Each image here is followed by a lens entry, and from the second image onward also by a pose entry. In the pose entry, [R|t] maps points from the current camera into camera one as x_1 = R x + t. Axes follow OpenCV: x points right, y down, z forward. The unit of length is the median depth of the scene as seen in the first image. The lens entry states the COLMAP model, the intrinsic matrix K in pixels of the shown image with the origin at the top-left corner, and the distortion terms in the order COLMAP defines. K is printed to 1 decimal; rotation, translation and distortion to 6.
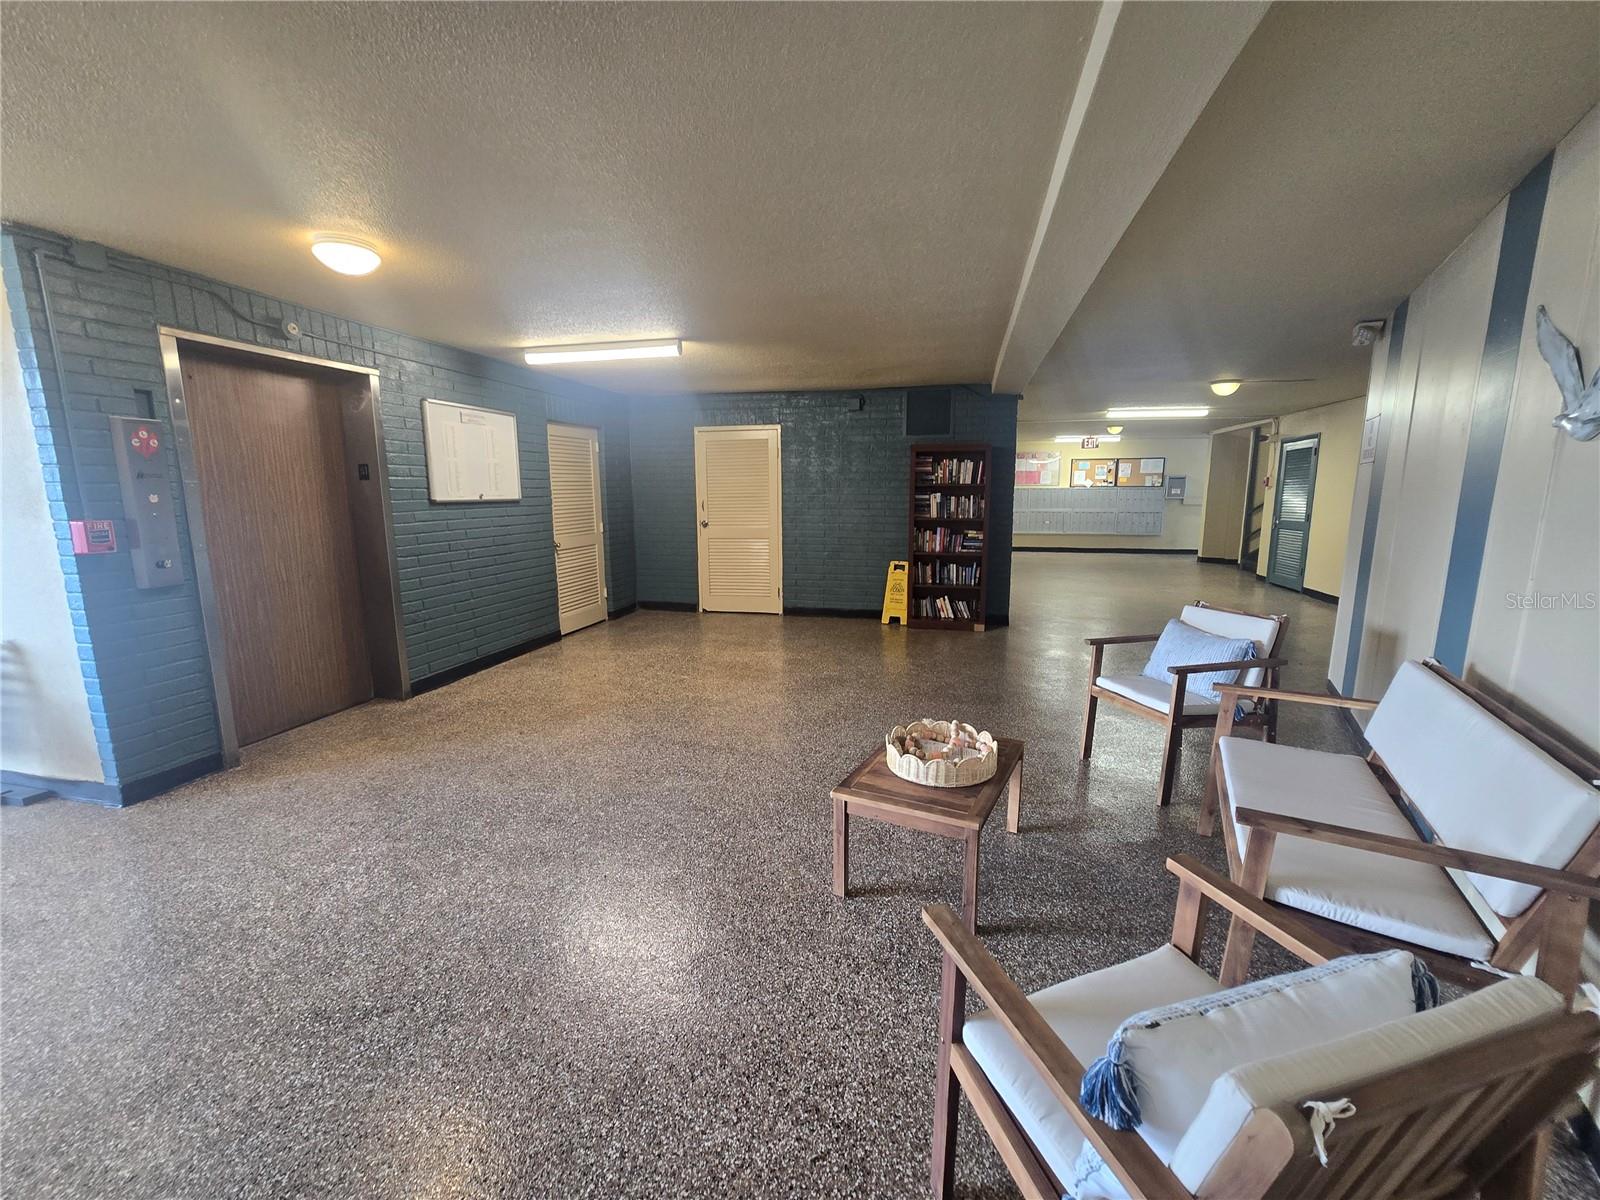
lens RADIAL K [[656.0, 0, 800.0], [0, 656.0, 600.0], [0, 0, 1]] dist [-0.009161, 0.001946]
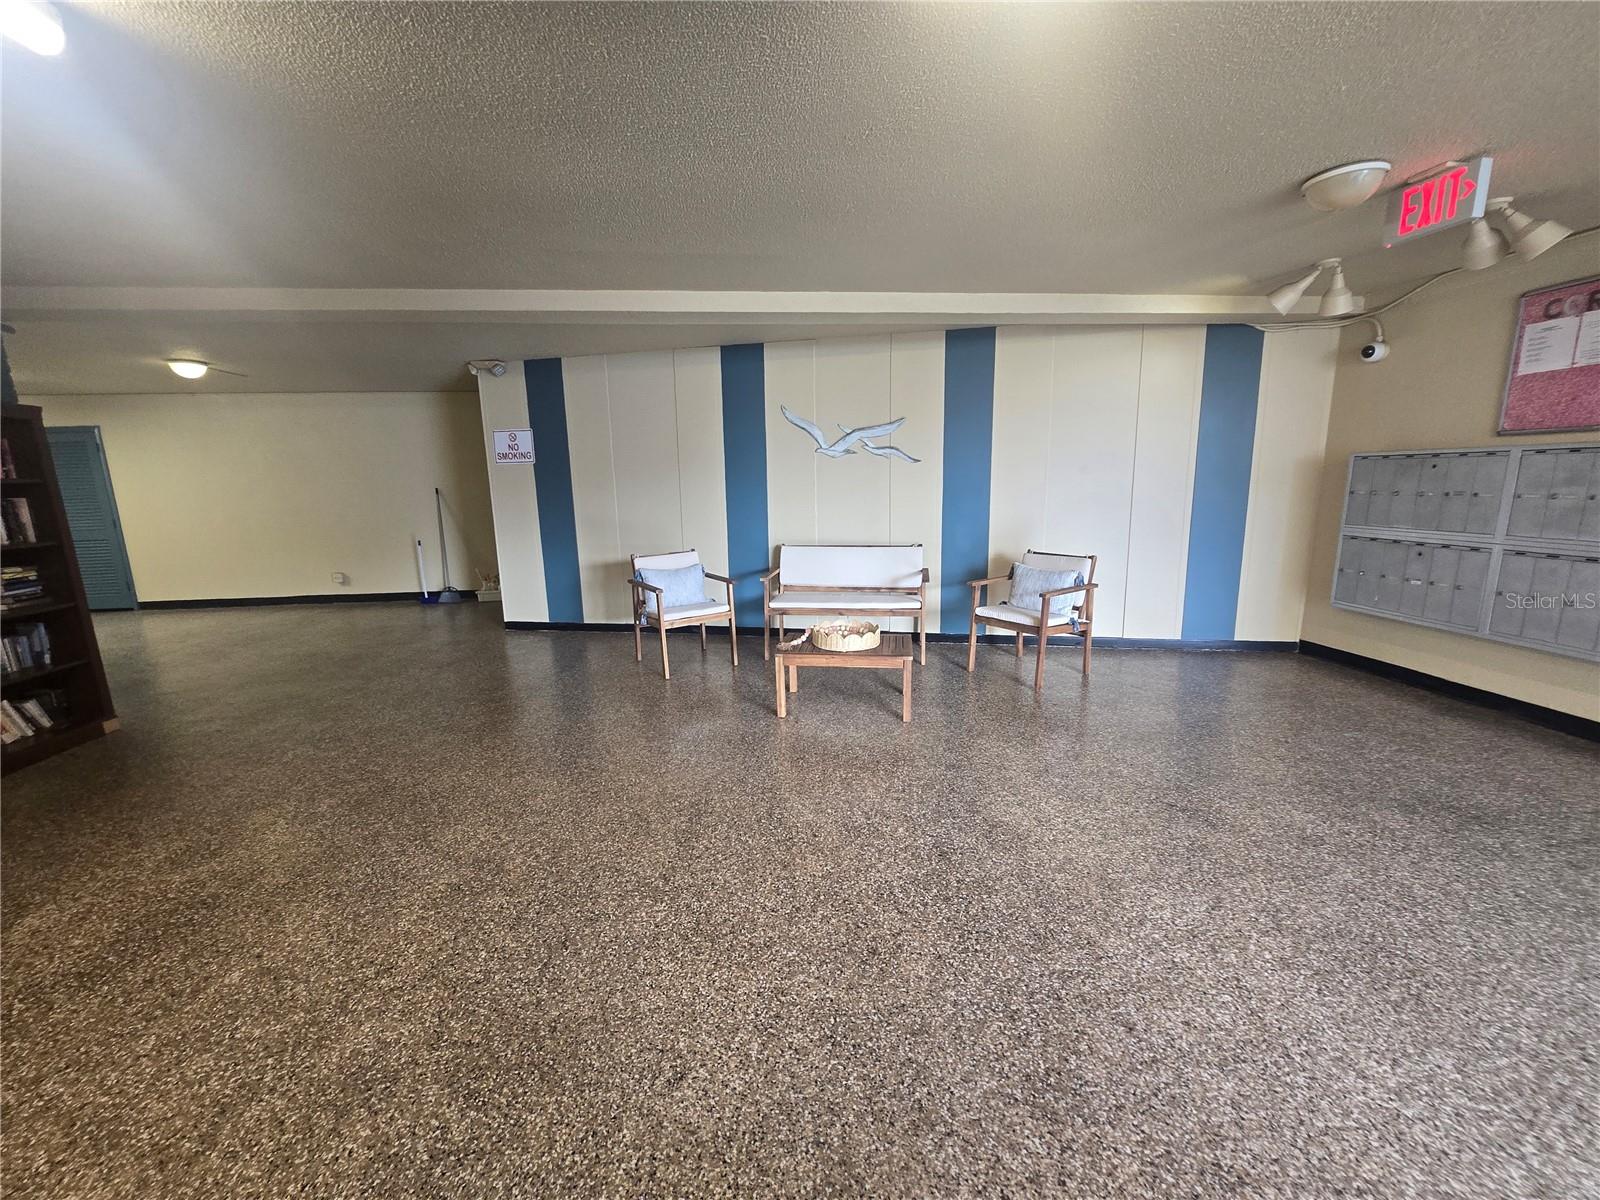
lens RADIAL K [[656.0, 0, 800.0], [0, 656.0, 600.0], [0, 0, 1]] dist [-0.009161, 0.001946]
pose [[-0.335183, -0.164714, 0.927643, -0.954578], [0.178271, 0.955725, 0.234115, -0.191119], [-0.925133, 0.243843, -0.290979, 1.209674]]
